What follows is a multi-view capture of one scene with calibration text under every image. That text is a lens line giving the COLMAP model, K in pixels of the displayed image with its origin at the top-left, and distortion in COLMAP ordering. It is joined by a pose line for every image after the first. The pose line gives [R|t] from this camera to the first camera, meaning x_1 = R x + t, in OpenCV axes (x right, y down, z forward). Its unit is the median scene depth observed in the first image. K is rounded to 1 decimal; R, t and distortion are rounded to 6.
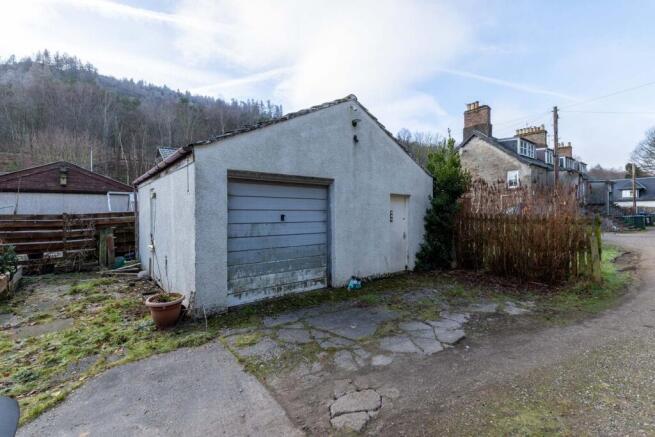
lens RADIAL K [[295.5, 0, 334.4], [0, 295.5, 212.7], [0, 0, 1]] dist [-0.004568, 0.000794]
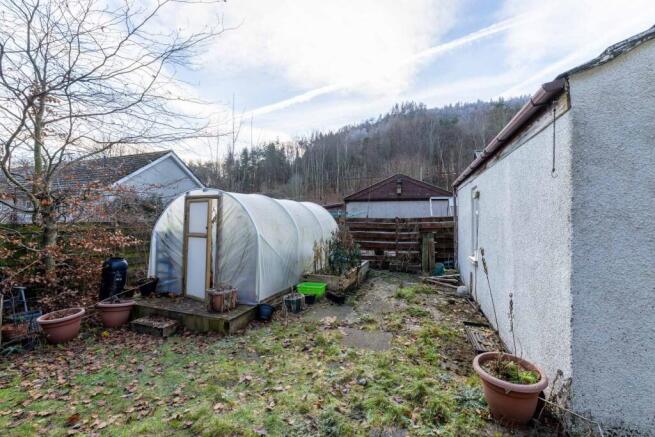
lens RADIAL K [[281.8, 0, 332.9], [0, 281.8, 214.4], [0, 0, 1]] dist [0.004090, 0.000023]
pose [[0.543971, -0.003388, -0.839097, -0.159729], [-0.011240, 0.999873, -0.011324, 0.005695], [0.839029, 0.015591, 0.543864, 0.225785]]
